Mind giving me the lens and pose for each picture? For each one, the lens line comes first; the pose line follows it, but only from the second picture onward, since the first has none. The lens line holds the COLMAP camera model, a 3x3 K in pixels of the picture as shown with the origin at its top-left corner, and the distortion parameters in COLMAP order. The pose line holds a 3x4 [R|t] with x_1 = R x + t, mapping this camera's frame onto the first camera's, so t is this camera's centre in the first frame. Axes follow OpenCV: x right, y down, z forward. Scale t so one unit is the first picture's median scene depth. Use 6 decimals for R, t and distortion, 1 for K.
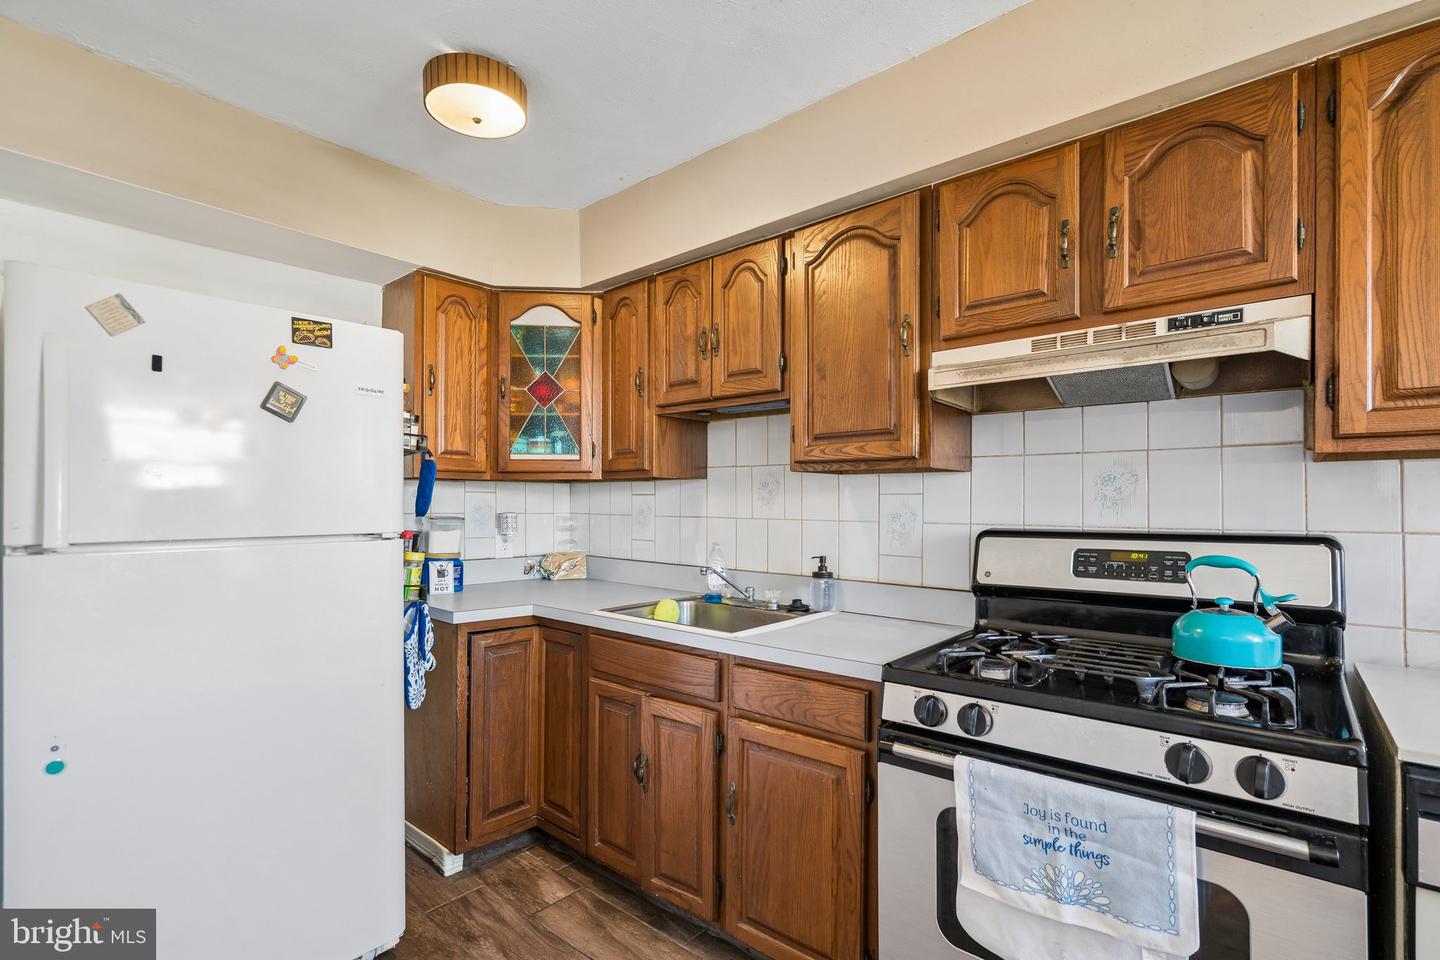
lens RADIAL K [[662.9, 0, 710.6], [0, 662.9, 508.4], [0, 0, 1]] dist [-0.001744, 0.000035]
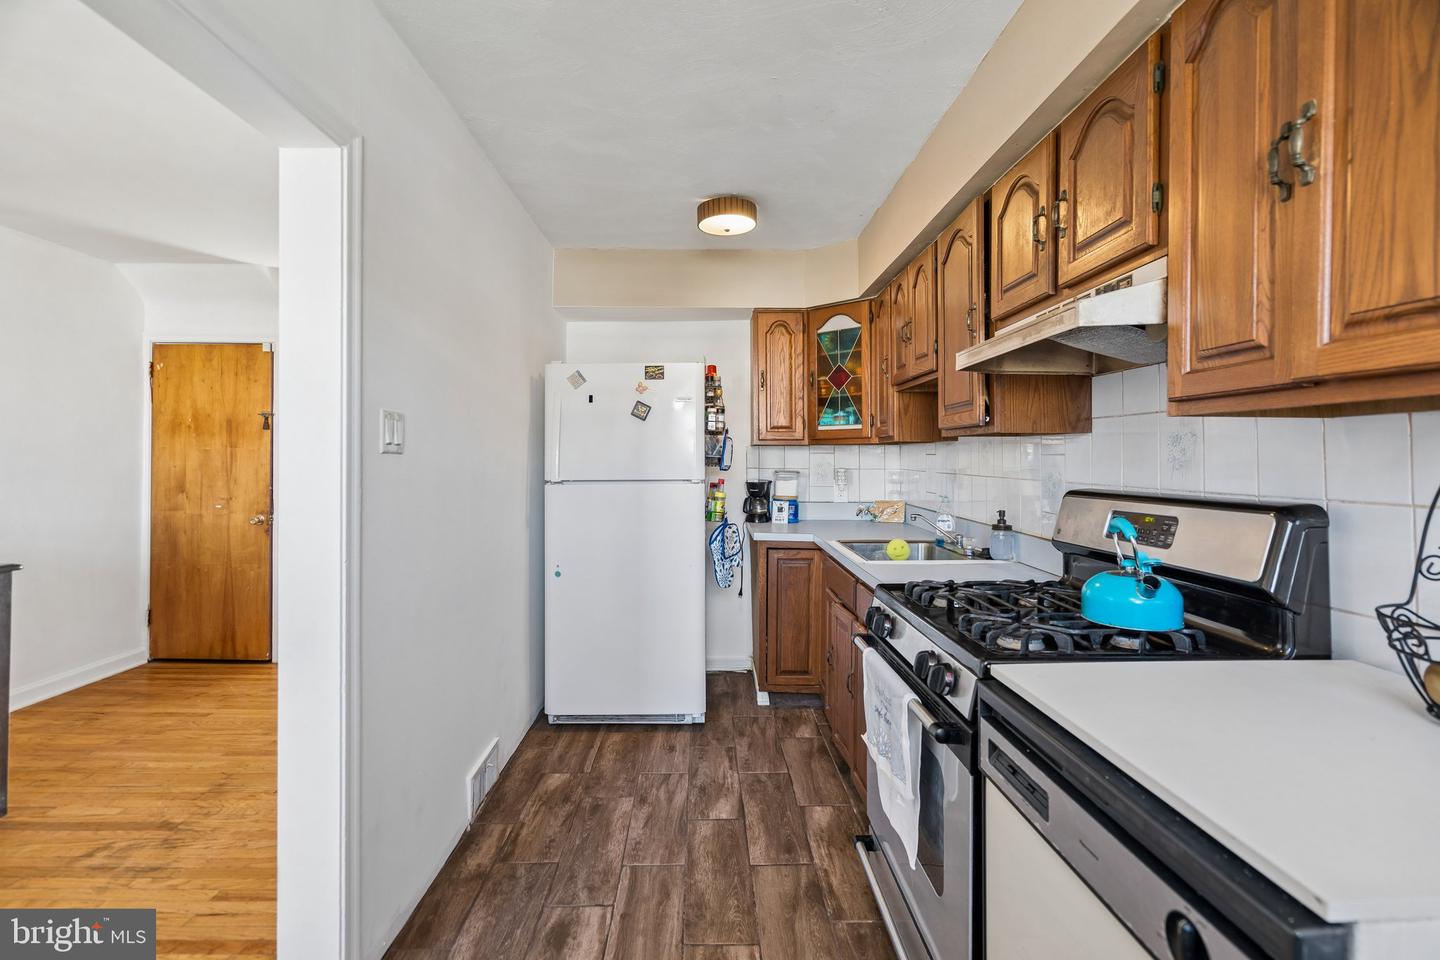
lens RADIAL K [[662.9, 0, 721.3], [0, 662.9, 467.3], [0, 0, 1]] dist [-0.001744, 0.000035]
pose [[0.666182, 0.007869, -0.745748, 0.659122], [-0.002976, 0.999964, 0.007893, -0.007229], [0.745783, -0.003039, 0.666182, -0.083091]]
